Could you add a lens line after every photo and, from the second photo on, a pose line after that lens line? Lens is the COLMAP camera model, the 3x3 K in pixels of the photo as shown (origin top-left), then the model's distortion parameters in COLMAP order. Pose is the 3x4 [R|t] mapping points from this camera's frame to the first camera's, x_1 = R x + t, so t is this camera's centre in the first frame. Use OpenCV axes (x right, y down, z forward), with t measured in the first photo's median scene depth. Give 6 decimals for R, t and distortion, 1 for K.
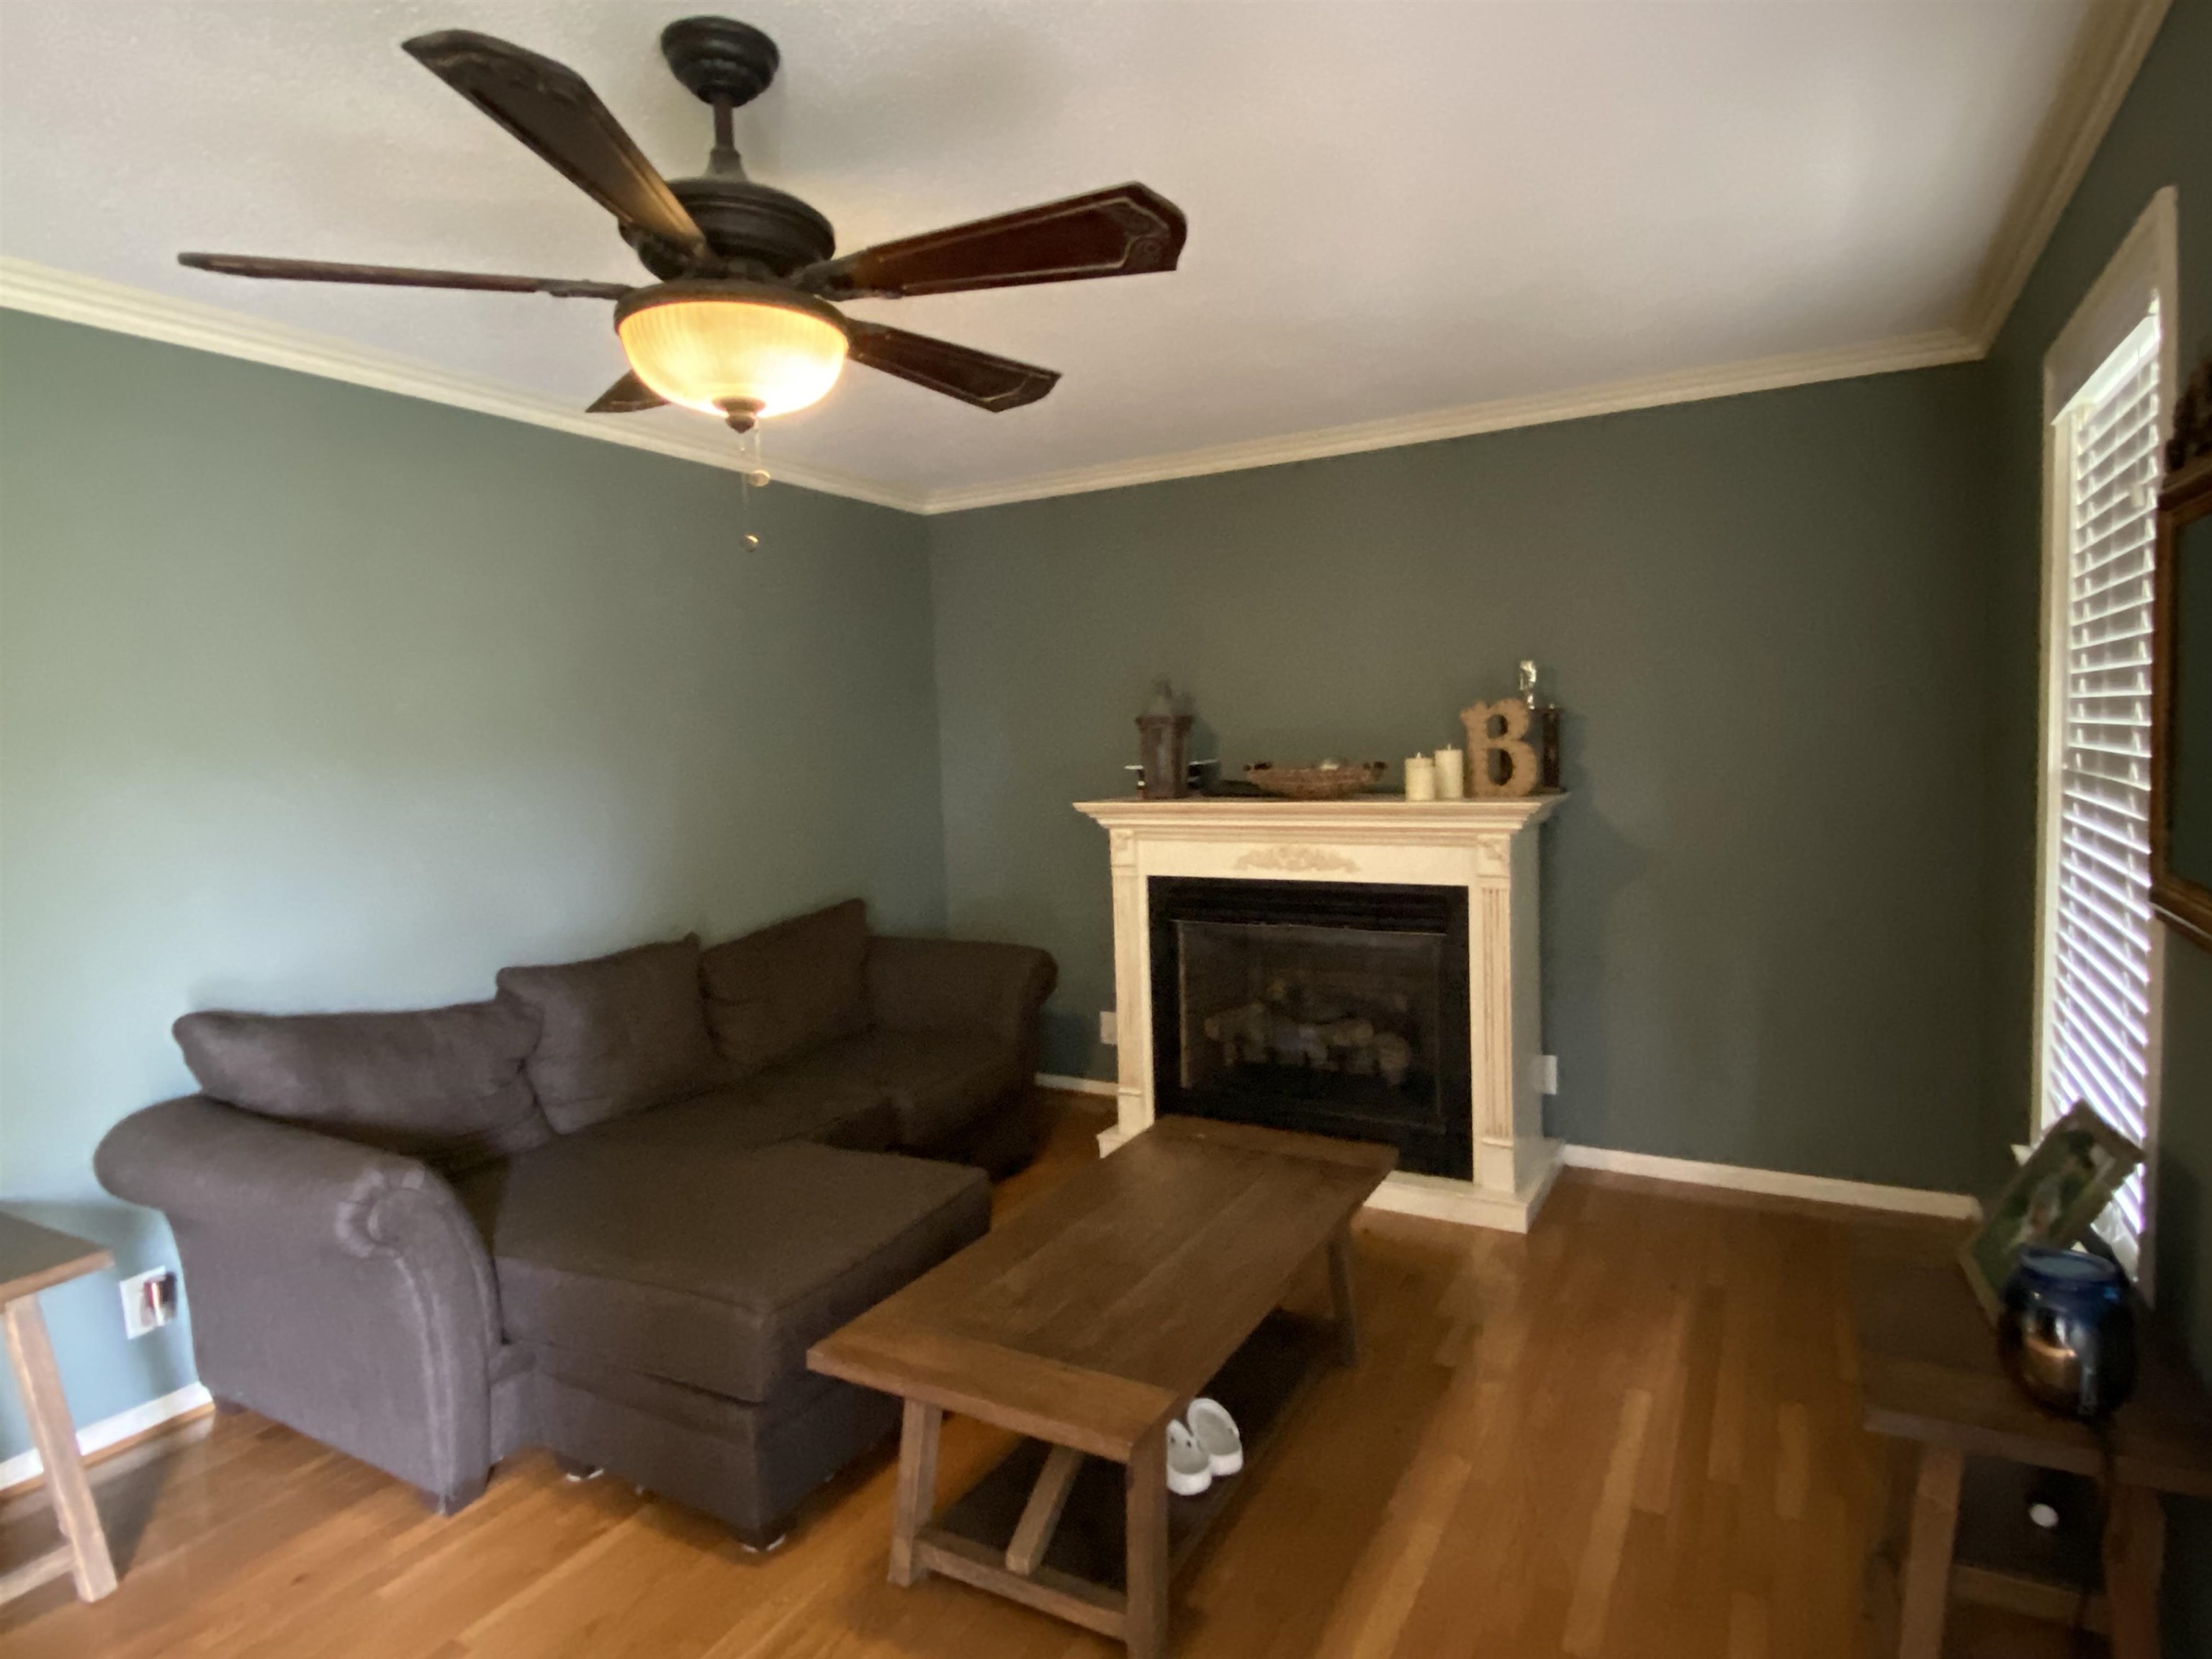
lens RADIAL K [[1204.2, 0, 1106.8], [0, 1204.2, 823.1], [0, 0, 1]] dist [0.066998, -0.062691]
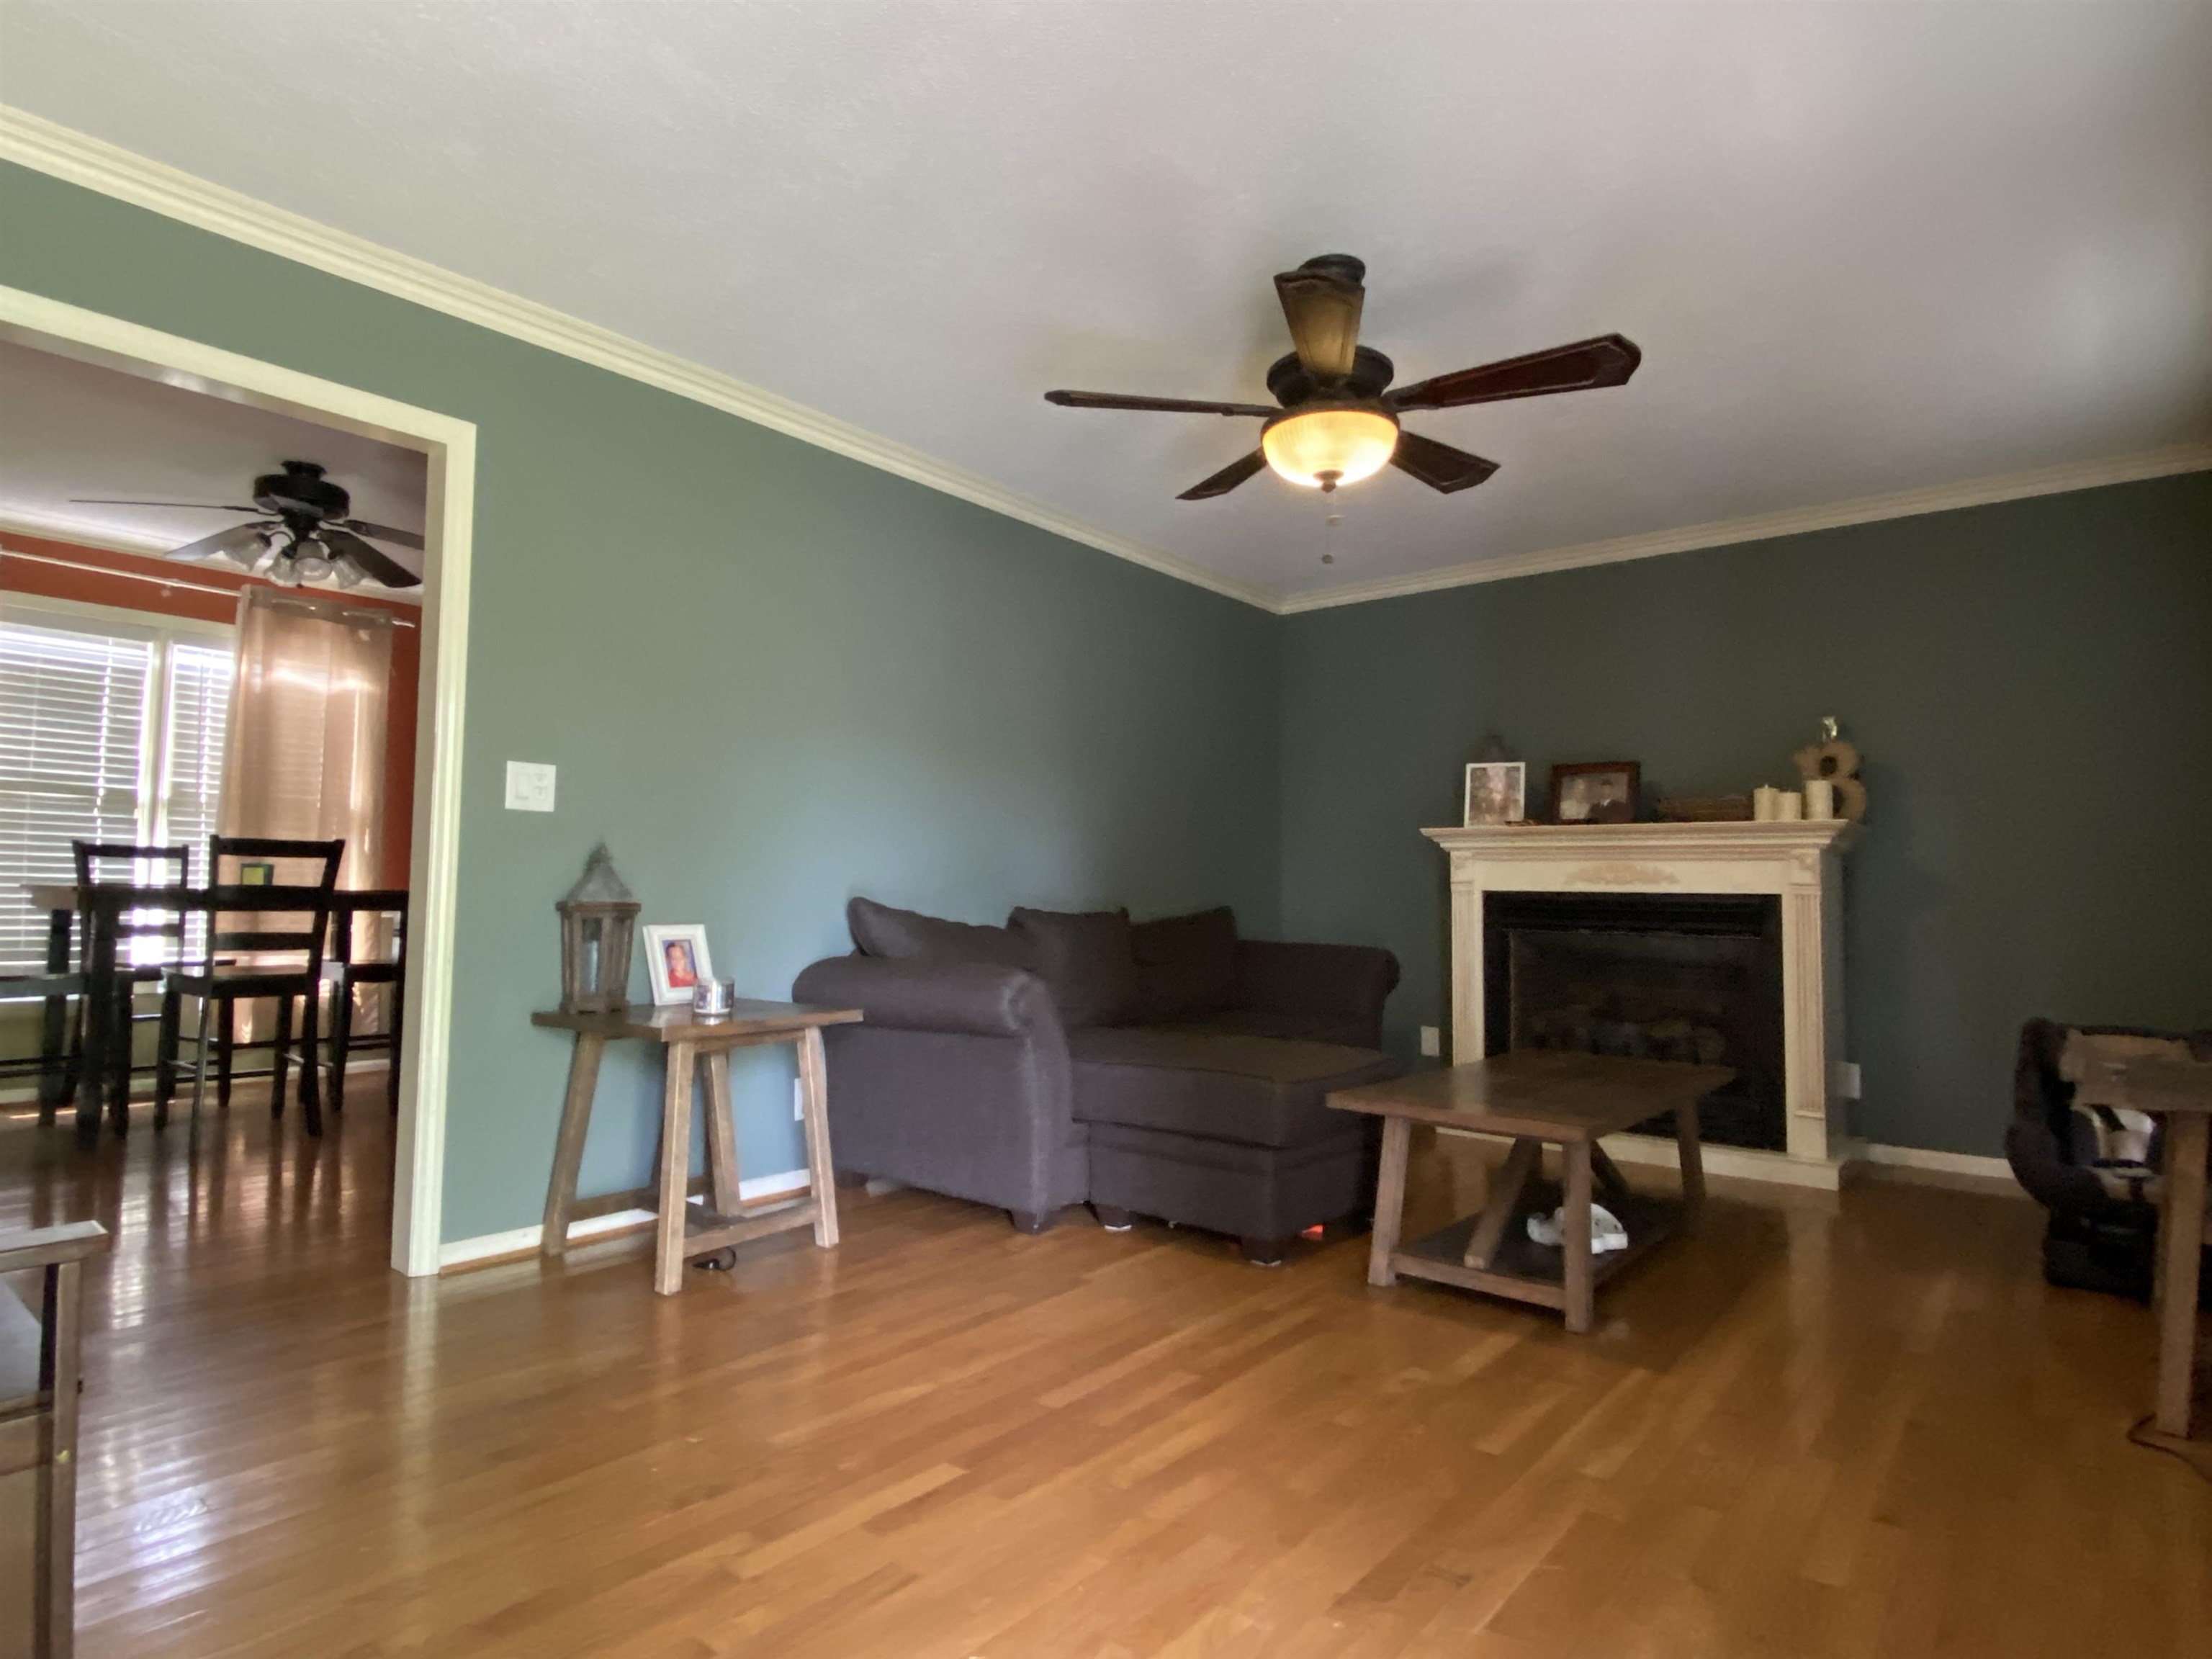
lens RADIAL K [[1204.2, 0, 1106.8], [0, 1204.2, 823.1], [0, 0, 1]] dist [0.066998, -0.062691]
pose [[0.984872, 0.036515, -0.169392, -0.207587], [-0.058142, 0.990511, -0.124526, 0.231487], [0.163237, 0.132491, 0.977650, -0.395321]]
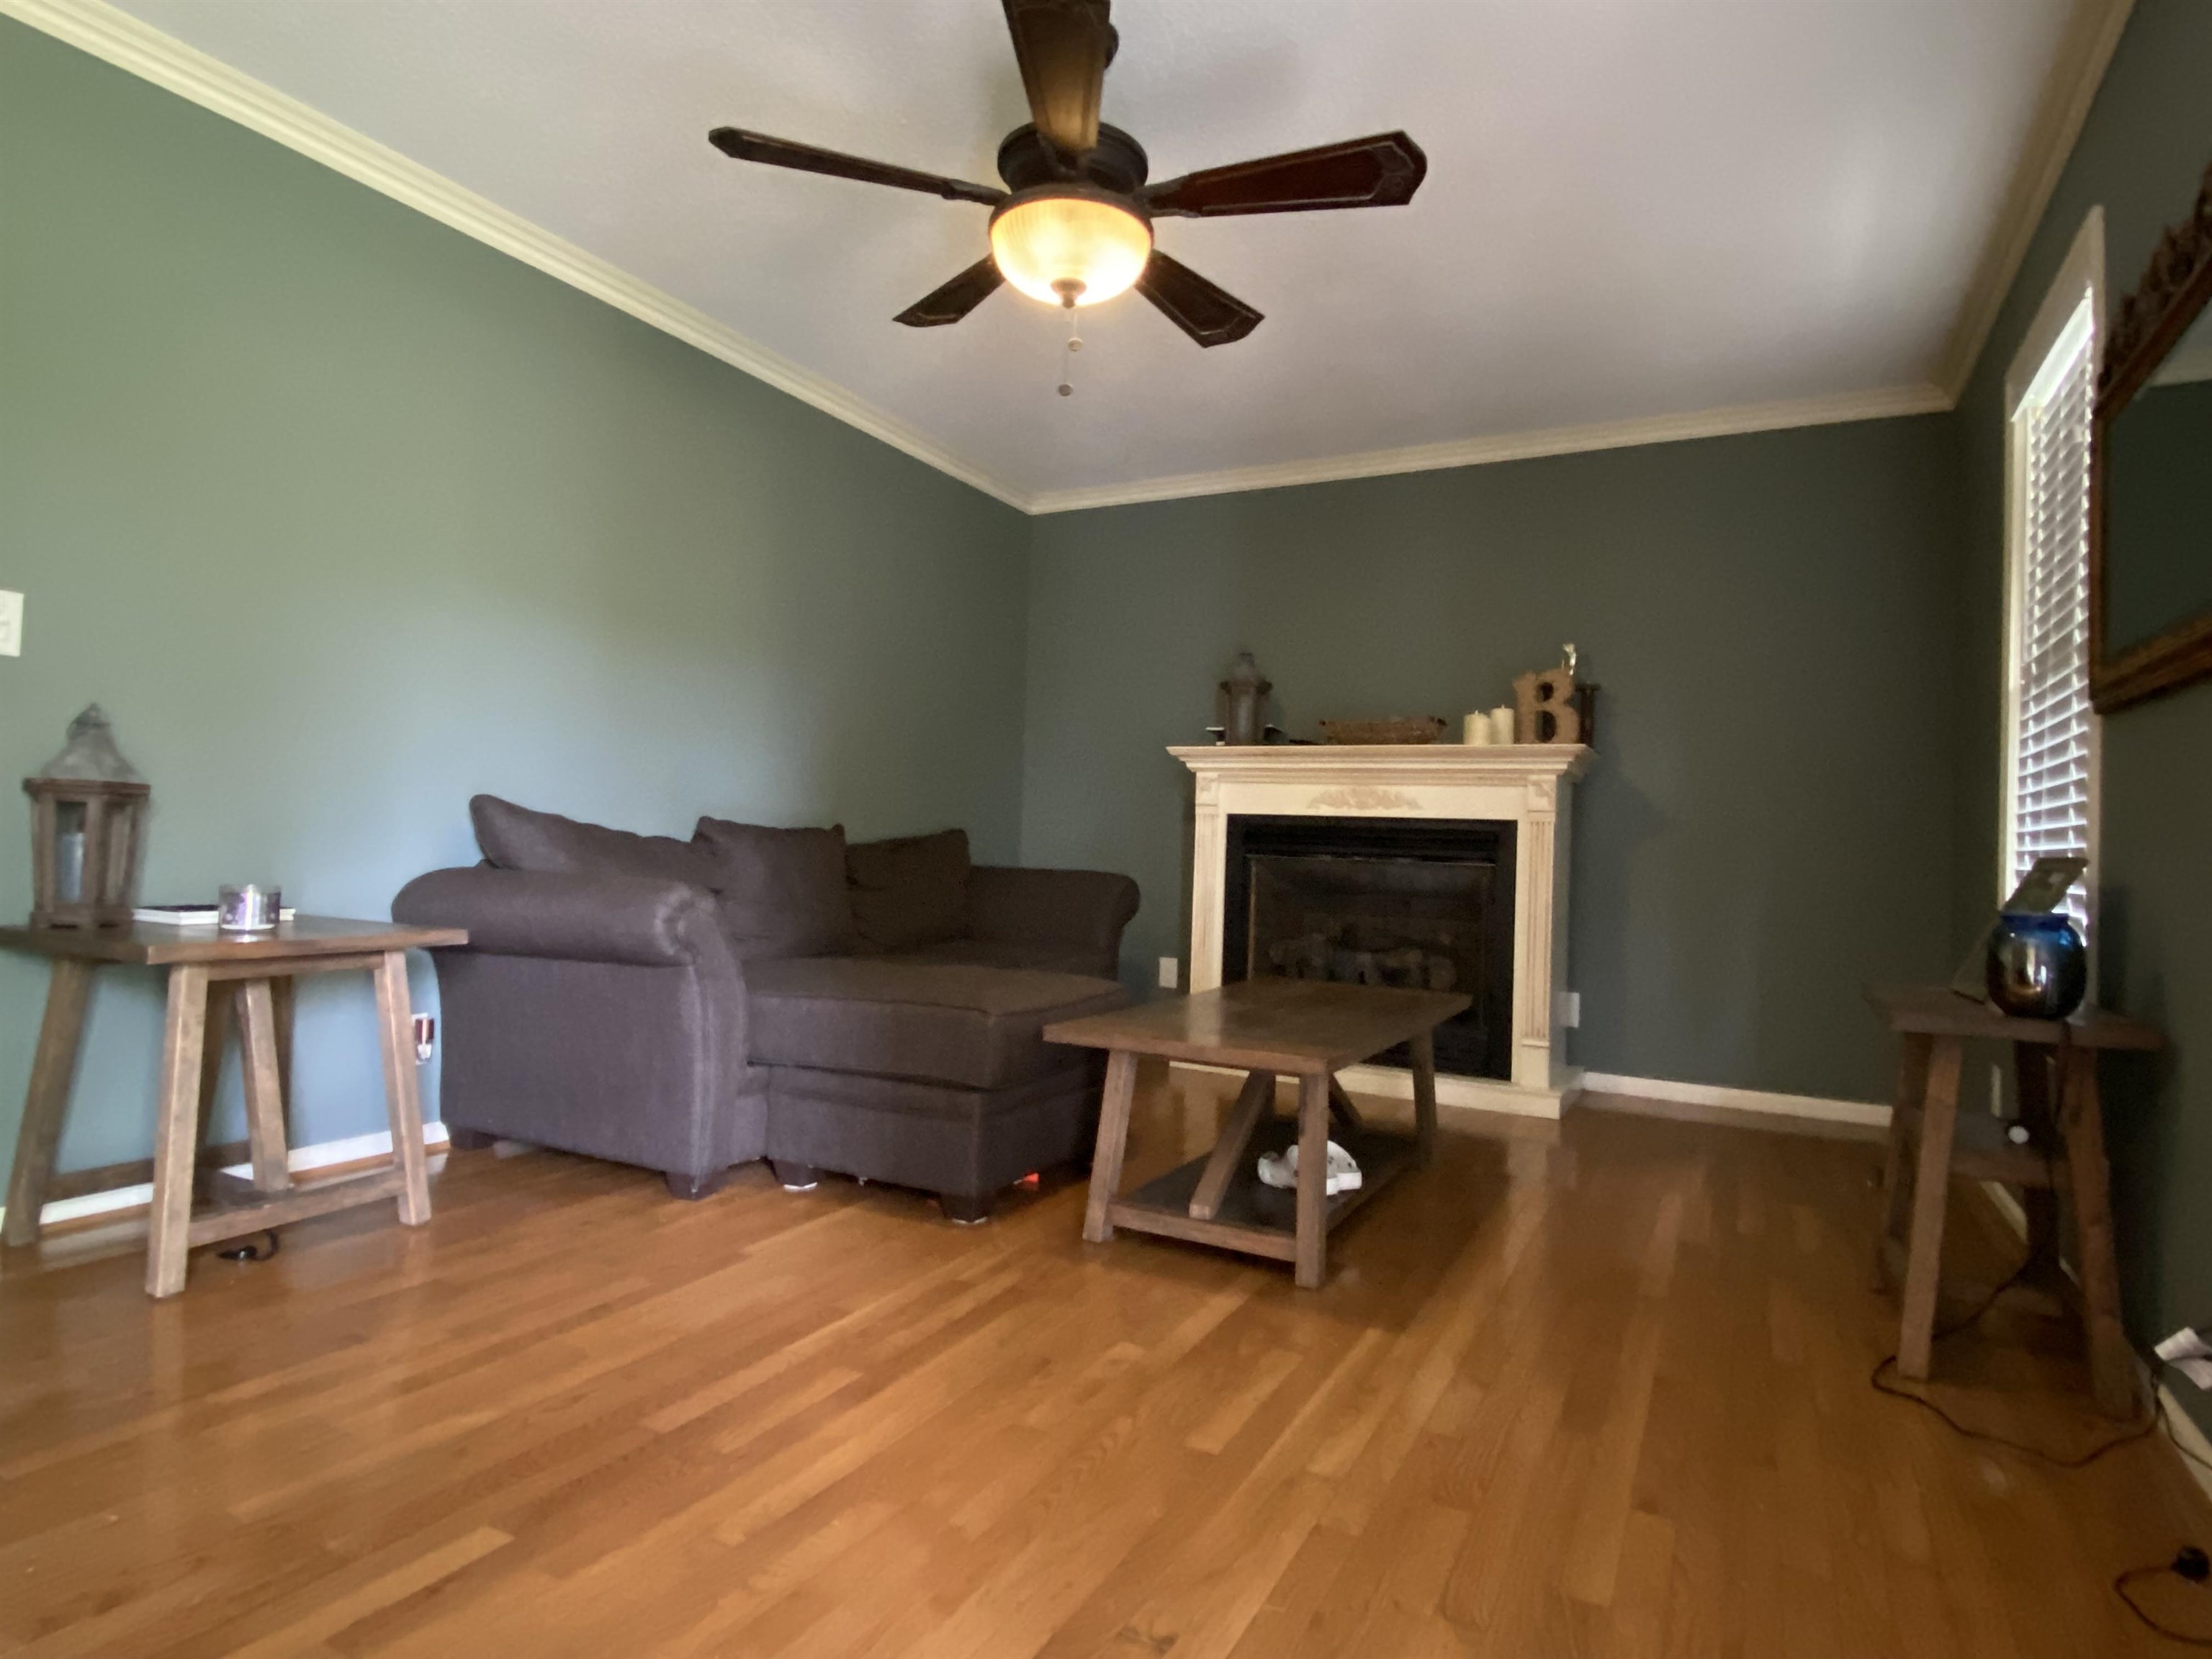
lens RADIAL K [[1204.2, 0, 1106.8], [0, 1204.2, 823.1], [0, 0, 1]] dist [0.066998, -0.062691]
pose [[0.997158, 0.068806, 0.030677, -0.178321], [-0.065792, 0.993739, -0.090299, 0.252042], [-0.036698, 0.088024, 0.995442, -0.201981]]
